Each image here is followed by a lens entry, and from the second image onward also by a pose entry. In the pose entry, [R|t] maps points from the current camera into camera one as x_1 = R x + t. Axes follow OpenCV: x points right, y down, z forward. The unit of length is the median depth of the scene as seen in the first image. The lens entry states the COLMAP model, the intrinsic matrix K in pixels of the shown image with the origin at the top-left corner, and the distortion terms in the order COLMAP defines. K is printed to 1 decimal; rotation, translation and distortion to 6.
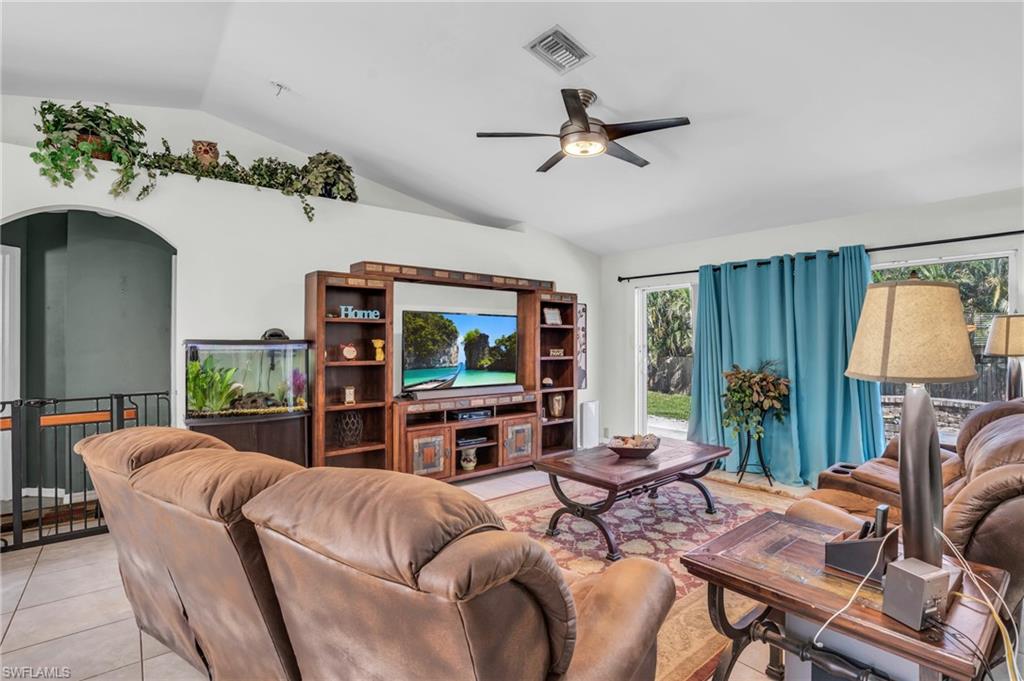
lens RADIAL K [[502.3, 0, 564.4], [0, 502.3, 341.1], [0, 0, 1]] dist [-0.051483, 0.000386]
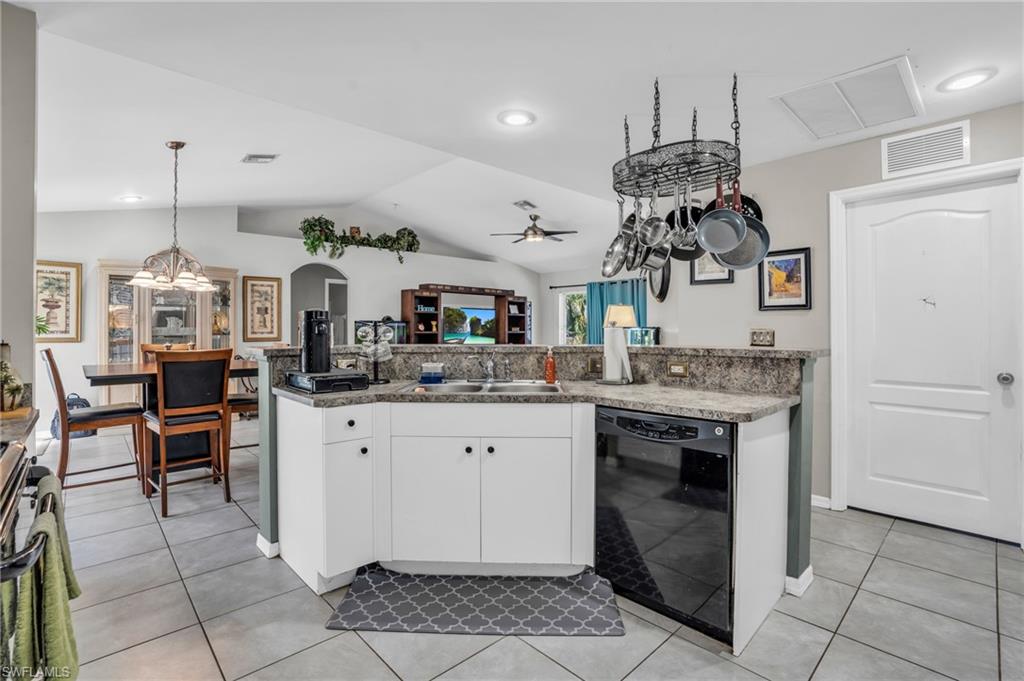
lens RADIAL K [[467.5, 0, 509.4], [0, 467.5, 328.7], [0, 0, 1]] dist [0.000895, 0.000120]
pose [[0.999825, -0.000677, 0.018671, -0.090453], [0.000652, 0.999999, 0.001393, 0.024191], [-0.018672, -0.001381, 0.999825, -0.891288]]
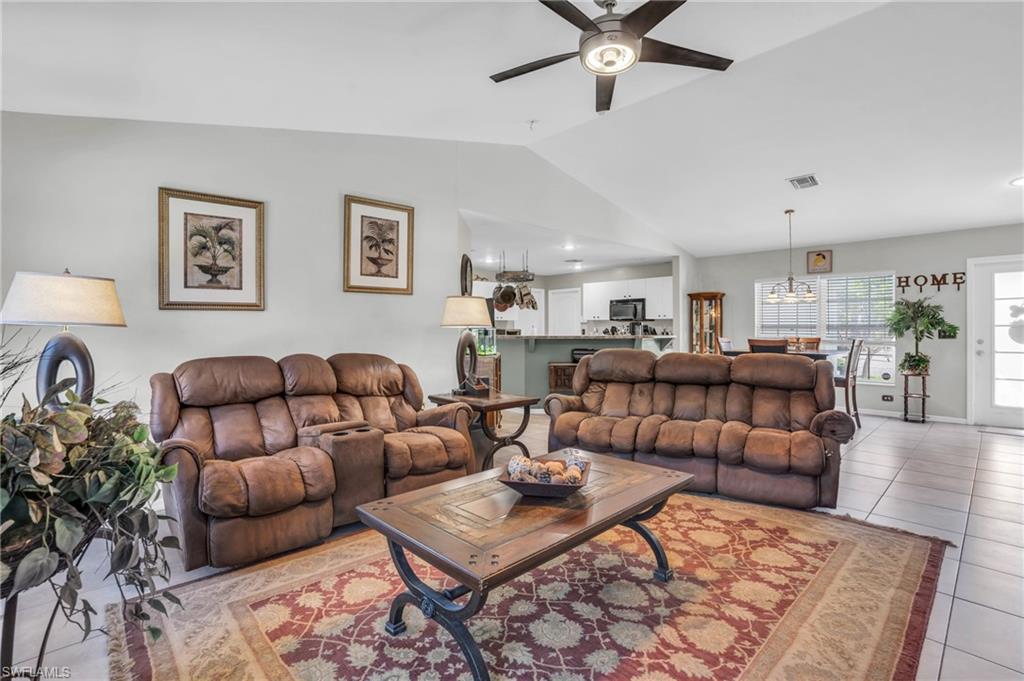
lens RADIAL K [[478.7, 0, 514.9], [0, 478.7, 330.6], [0, 0, 1]] dist [-0.024108, 0.000369]
pose [[-0.999391, 0.004578, -0.034580, 0.155148], [0.004493, 0.999987, 0.002539, 0.027019], [0.034592, 0.002382, -0.999399, 1.246289]]
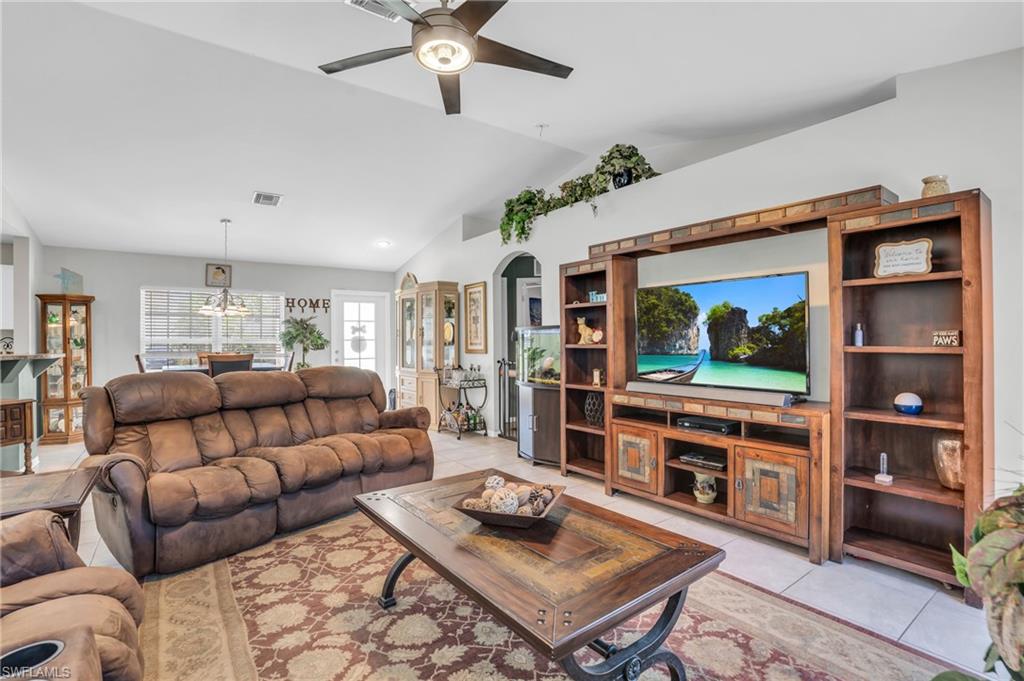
lens RADIAL K [[478.2, 0, 513.9], [0, 478.2, 336.7], [0, 0, 1]] dist [-0.044850, 0.010419]
pose [[-0.094585, -0.004790, -0.995505, 0.520766], [0.009074, 0.999943, -0.005673, 0.025983], [0.995475, -0.009570, -0.094536, 0.834394]]
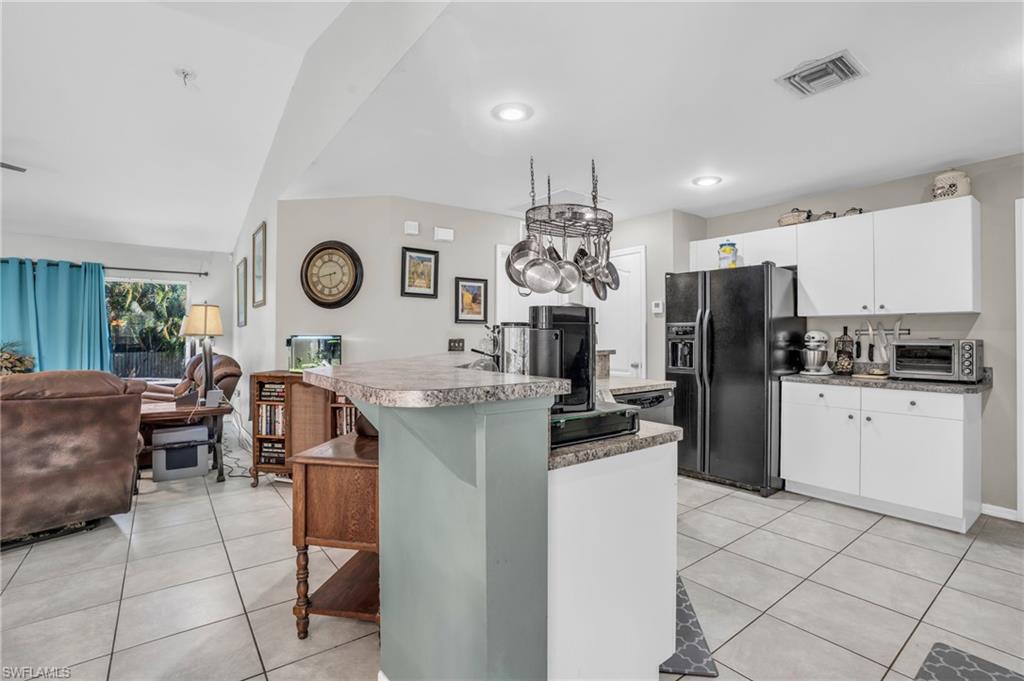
lens RADIAL K [[478.2, 0, 513.9], [0, 478.2, 336.7], [0, 0, 1]] dist [-0.044850, 0.010419]
pose [[0.088022, 0.002924, 0.996114, -0.610511], [-0.002606, 0.999993, -0.002705, 0.024811], [-0.996115, -0.002358, 0.088029, -0.338082]]
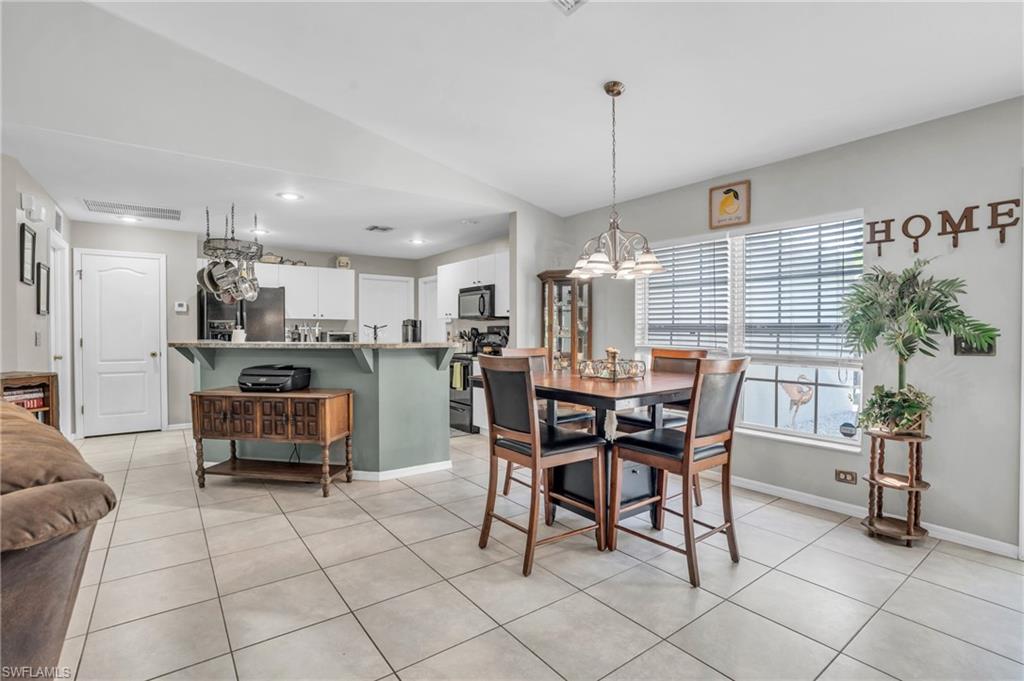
lens RADIAL K [[478.2, 0, 513.9], [0, 478.2, 336.7], [0, 0, 1]] dist [-0.044850, 0.010419]
pose [[-0.995504, 0.001838, 0.094701, -0.584524], [0.002929, 0.999931, 0.011375, 0.027166], [-0.094674, 0.011601, -0.995441, 0.597224]]
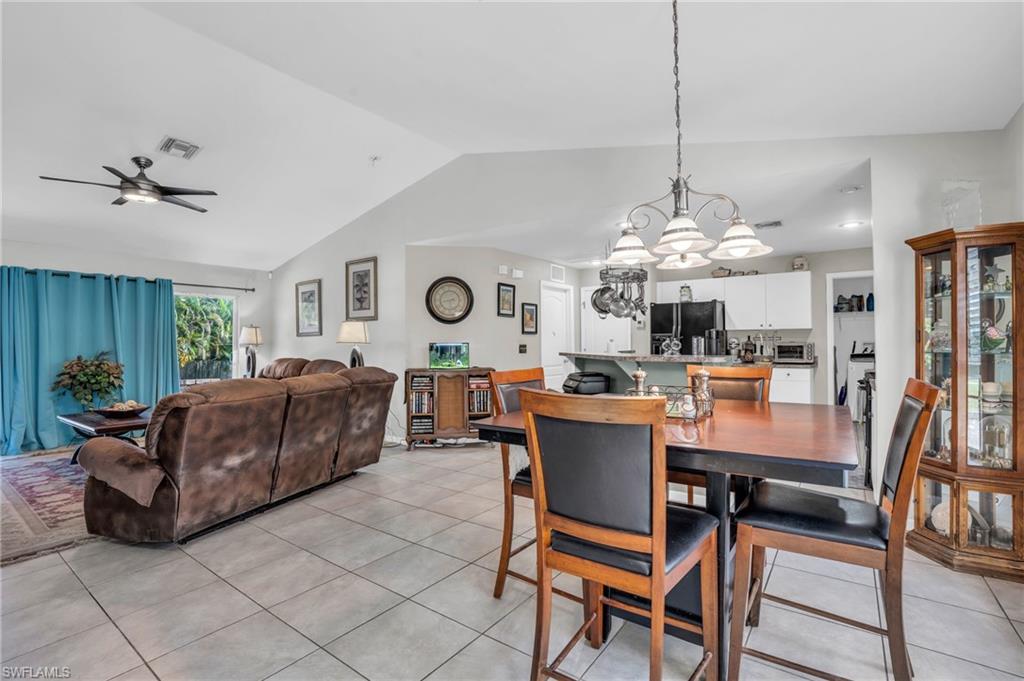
lens RADIAL K [[478.2, 0, 513.9], [0, 478.2, 336.7], [0, 0, 1]] dist [-0.044850, 0.010419]
pose [[-0.204224, 0.018039, 0.978758, -1.037721], [0.006239, 0.999834, -0.017126, 0.027178], [-0.978904, 0.002609, -0.204303, 0.173640]]
